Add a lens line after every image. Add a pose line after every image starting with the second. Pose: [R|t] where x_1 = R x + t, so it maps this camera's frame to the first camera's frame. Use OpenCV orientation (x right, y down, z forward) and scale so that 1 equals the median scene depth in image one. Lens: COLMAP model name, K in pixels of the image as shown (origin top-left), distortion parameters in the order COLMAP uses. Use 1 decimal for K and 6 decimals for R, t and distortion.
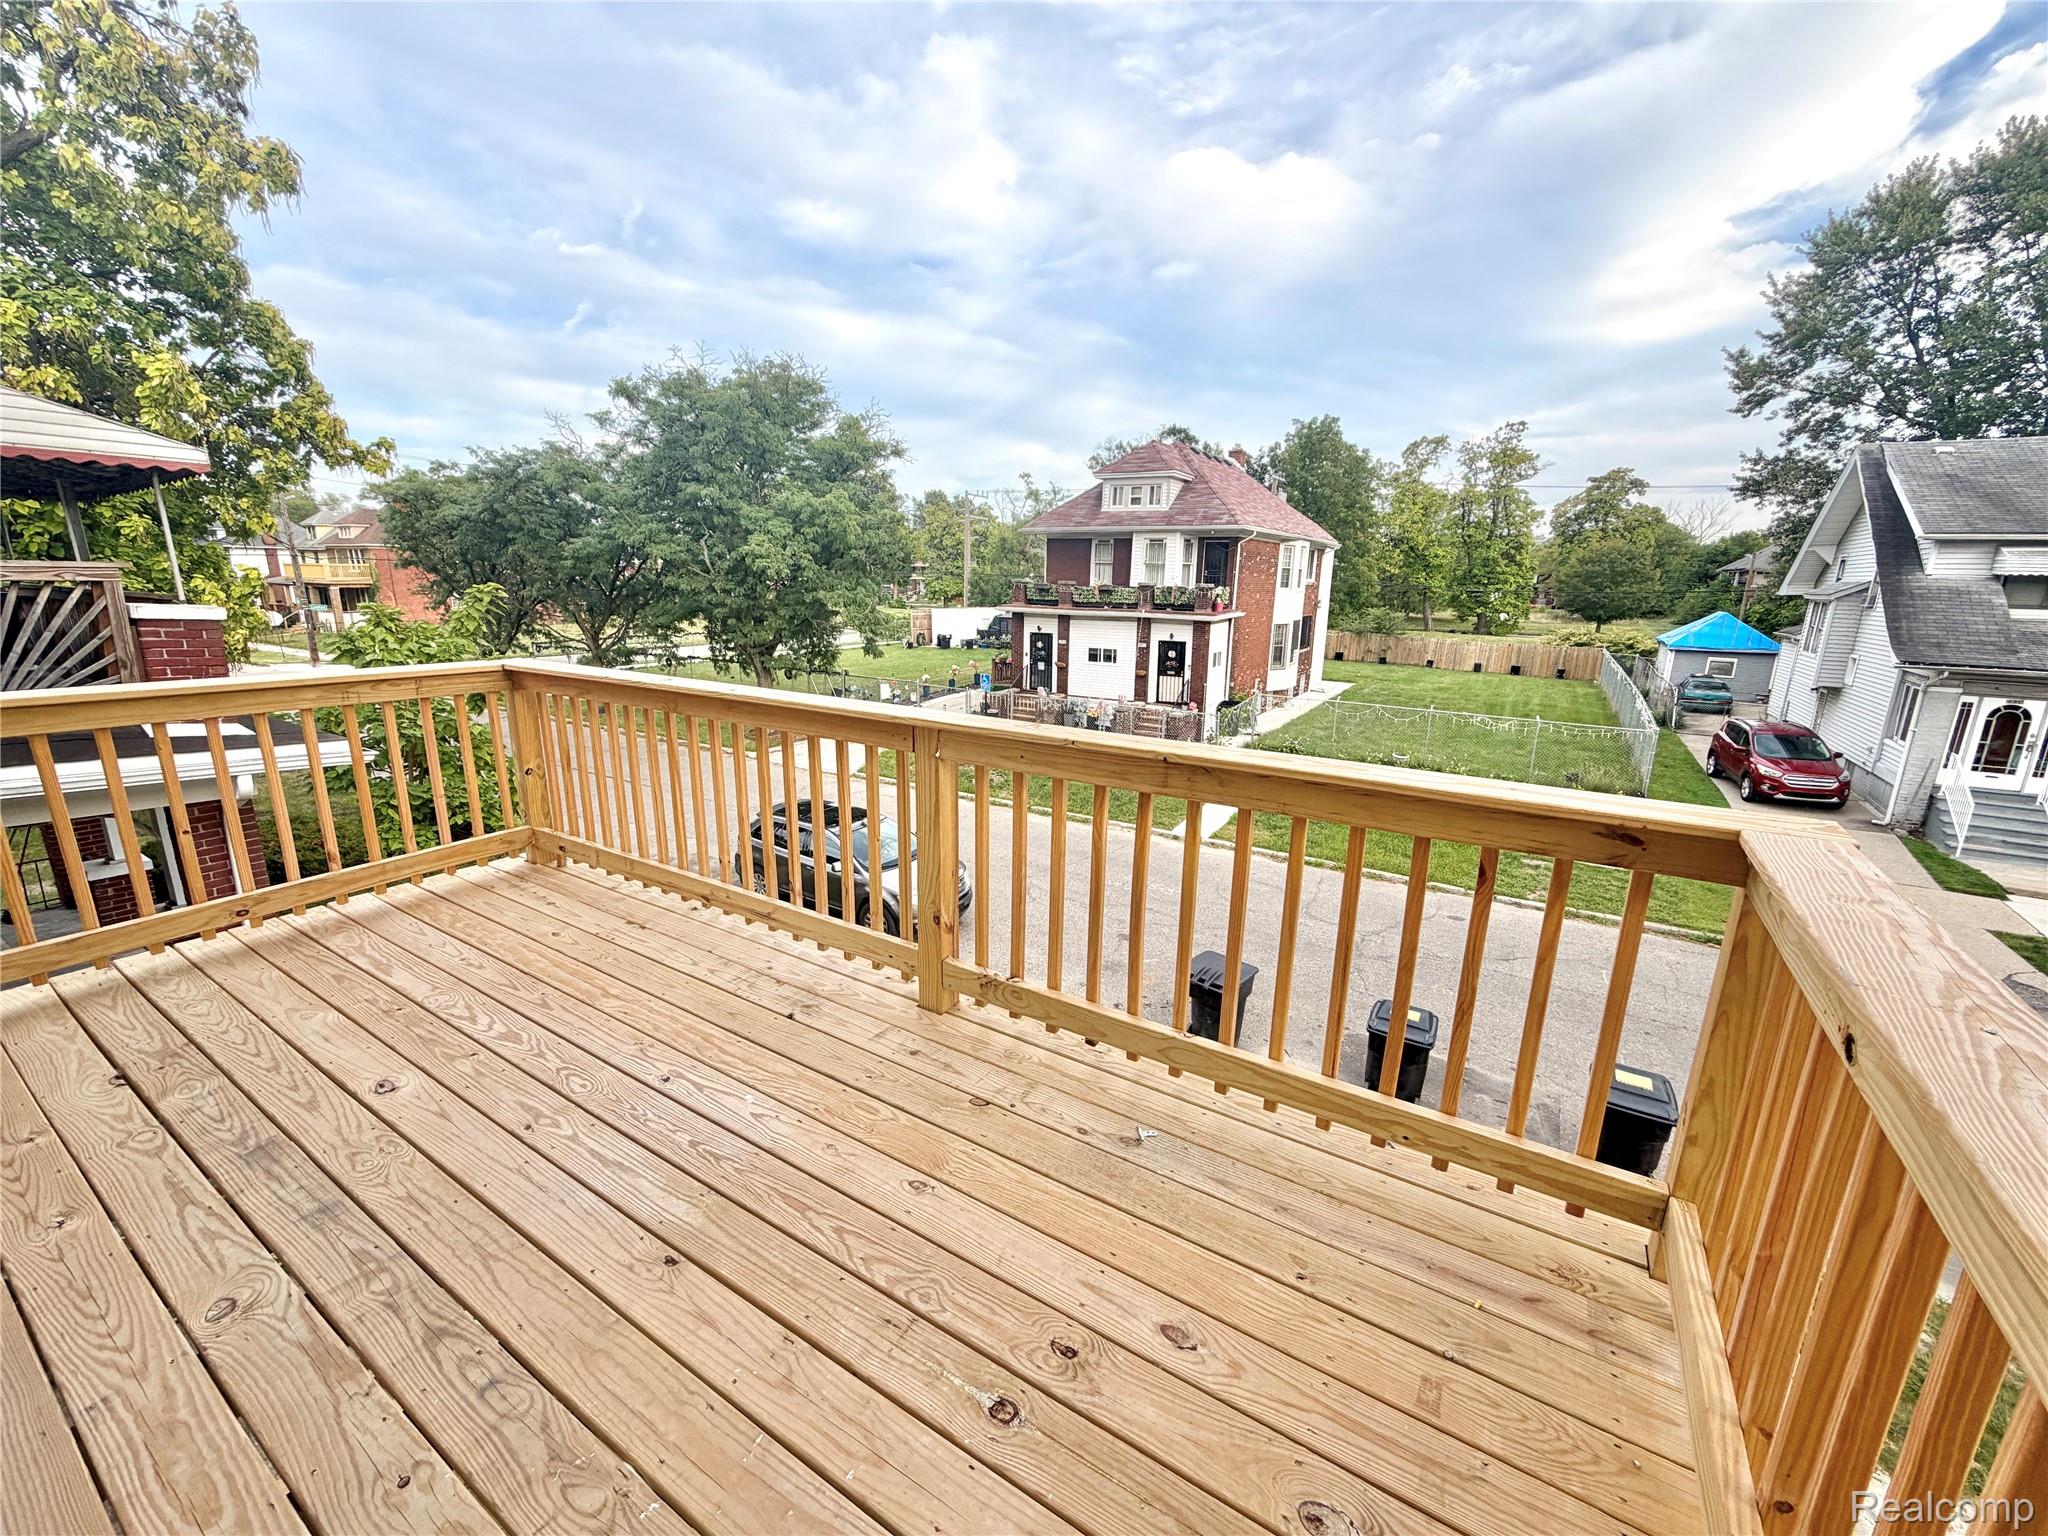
lens RADIAL K [[815.9, 0, 1019.3], [0, 815.9, 769.1], [0, 0, 1]] dist [0.000033, 0.000231]
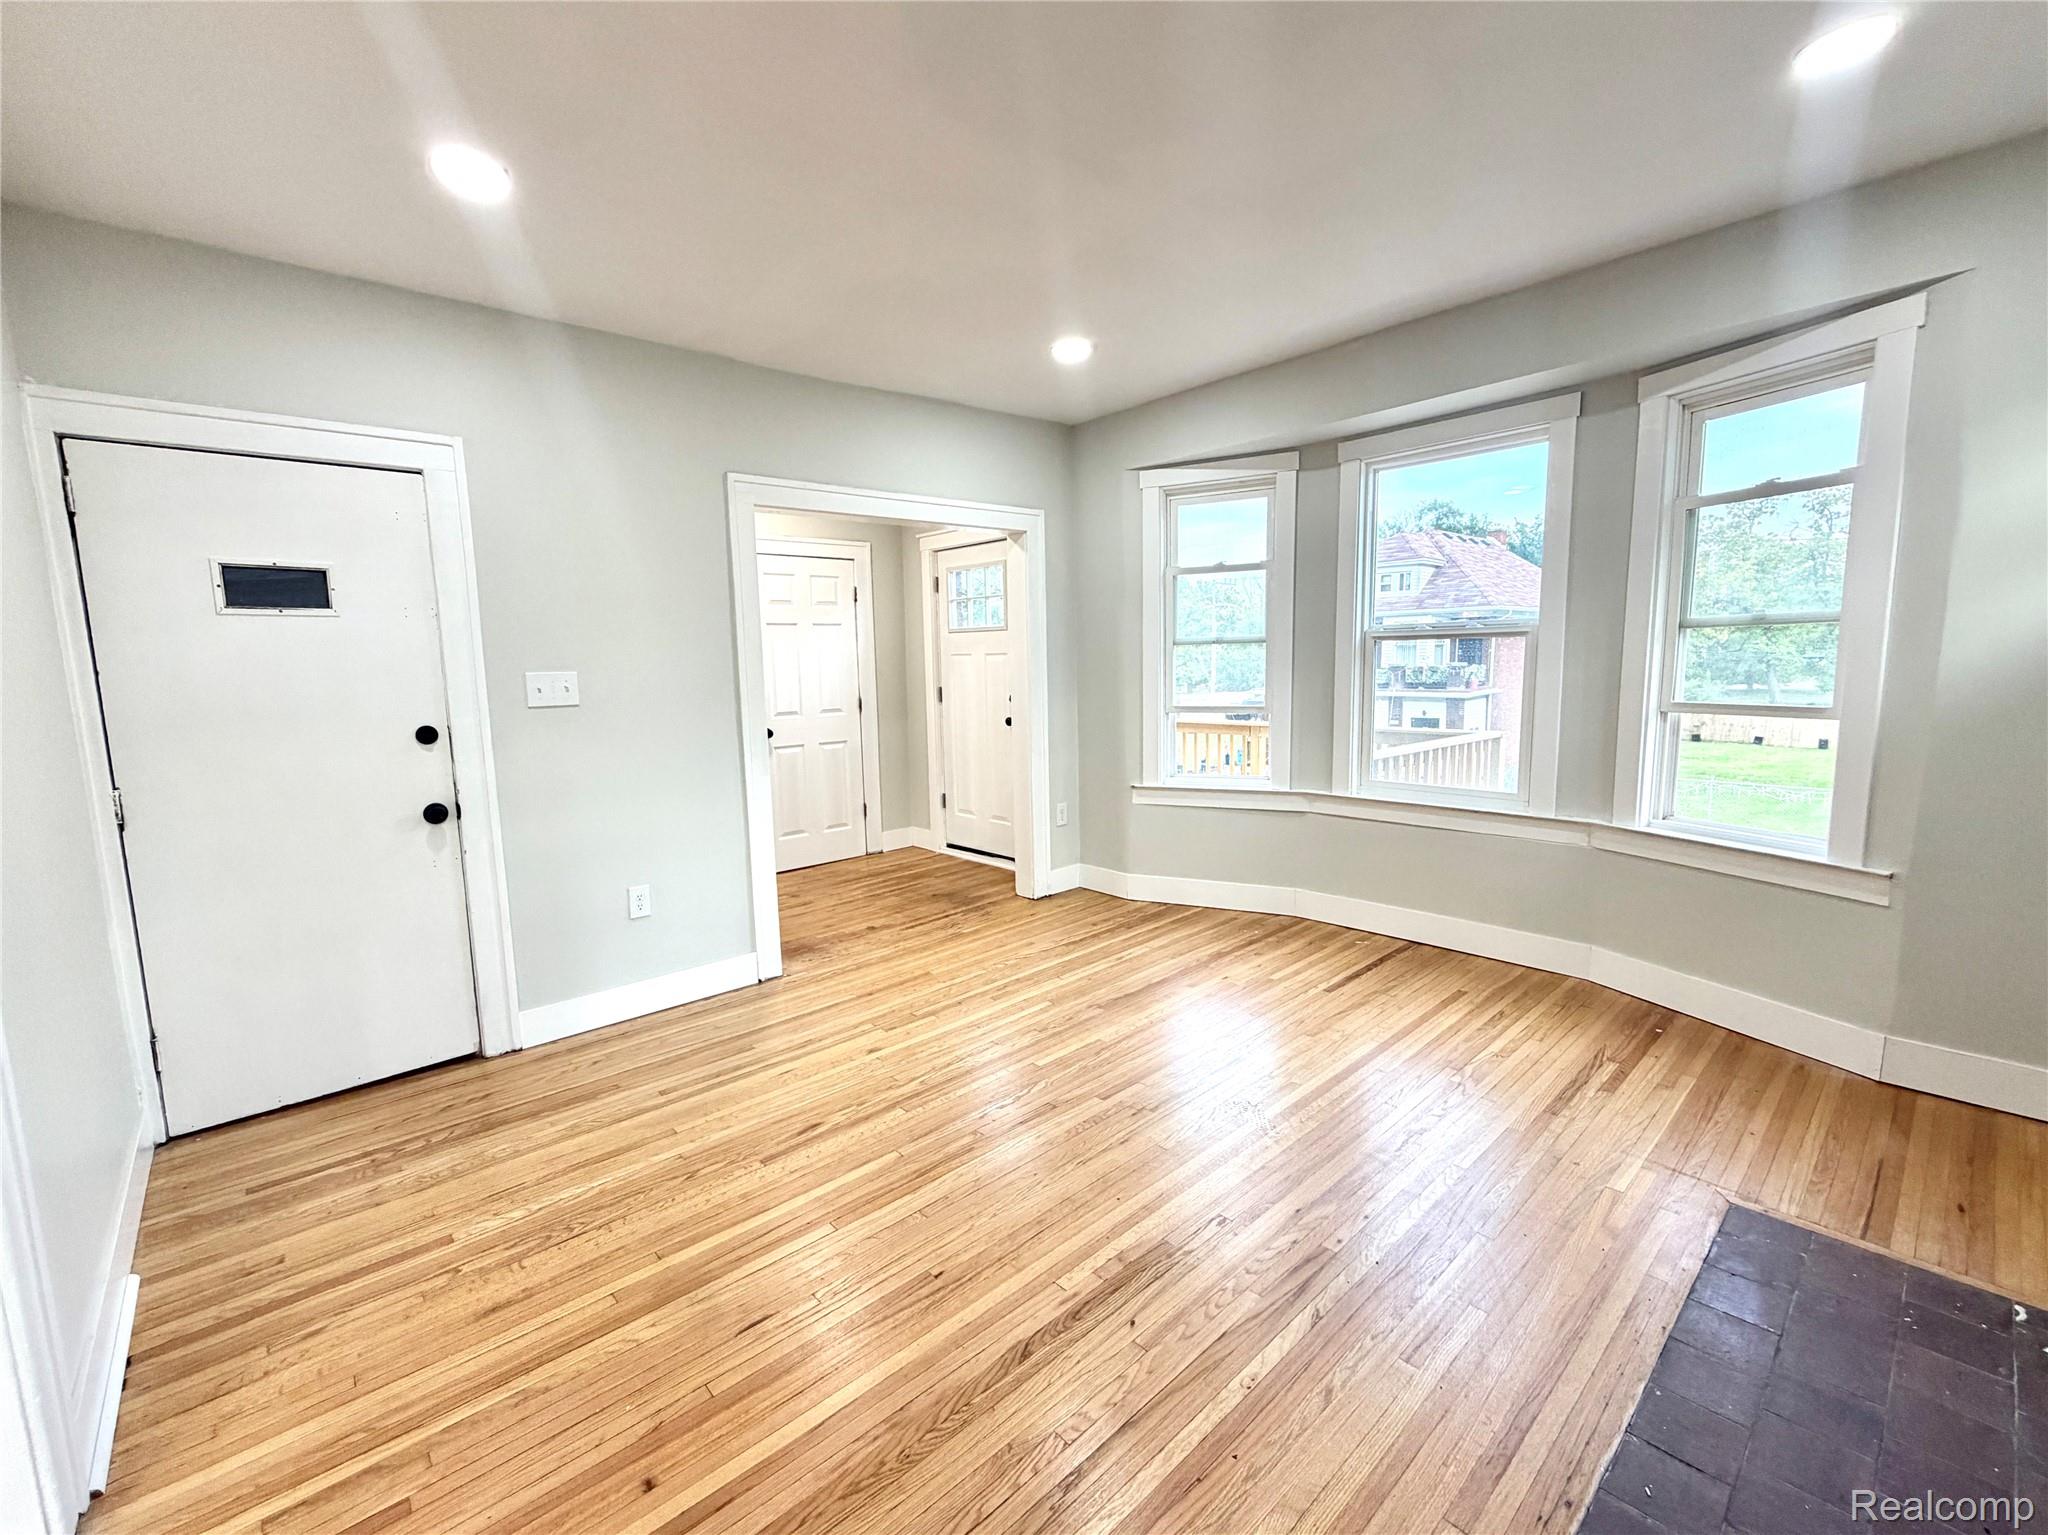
lens RADIAL K [[871.0, 0, 1018.6], [0, 871.0, 768.3], [0, 0, 1]] dist [0.000309, -0.000047]
pose [[0.961638, -0.005289, -0.274270, -0.006351], [-0.025533, 0.993748, -0.108688, 0.038155], [0.273130, 0.111521, 0.955491, -0.181935]]
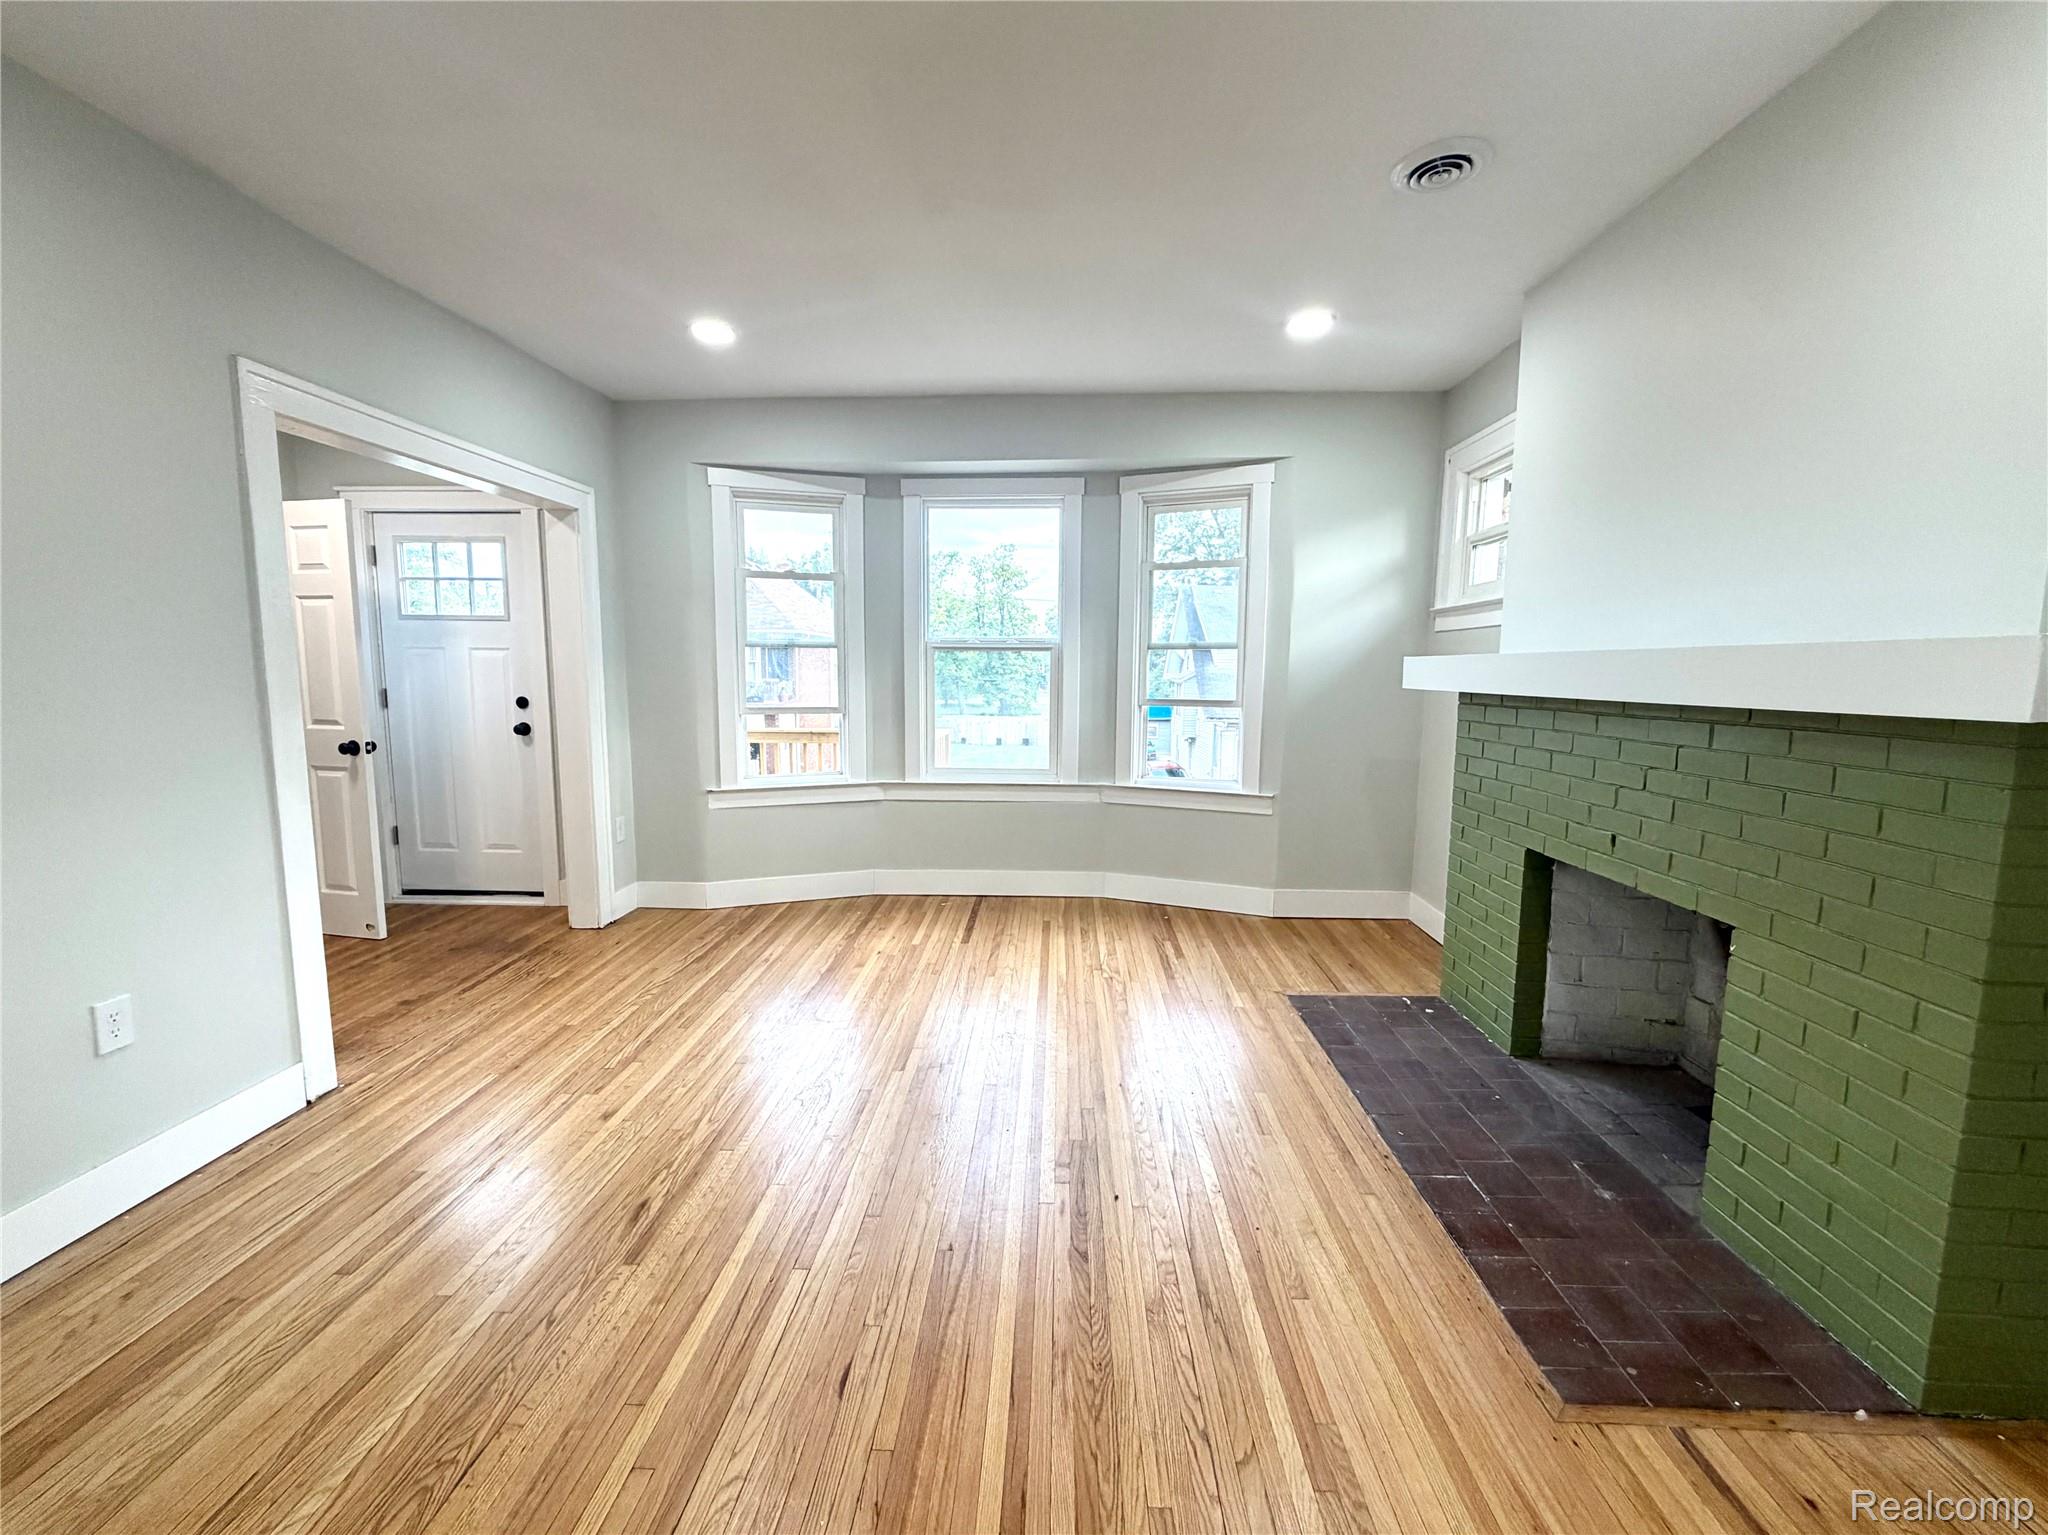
lens RADIAL K [[846.7, 0, 1019.3], [0, 846.7, 767.3], [0, 0, 1]] dist [0.000521, 0.000431]
pose [[0.868844, -0.069152, 0.490232, -0.058939], [0.125877, 0.988513, -0.083654, 0.038911], [-0.478816, 0.134391, 0.867568, -0.180172]]
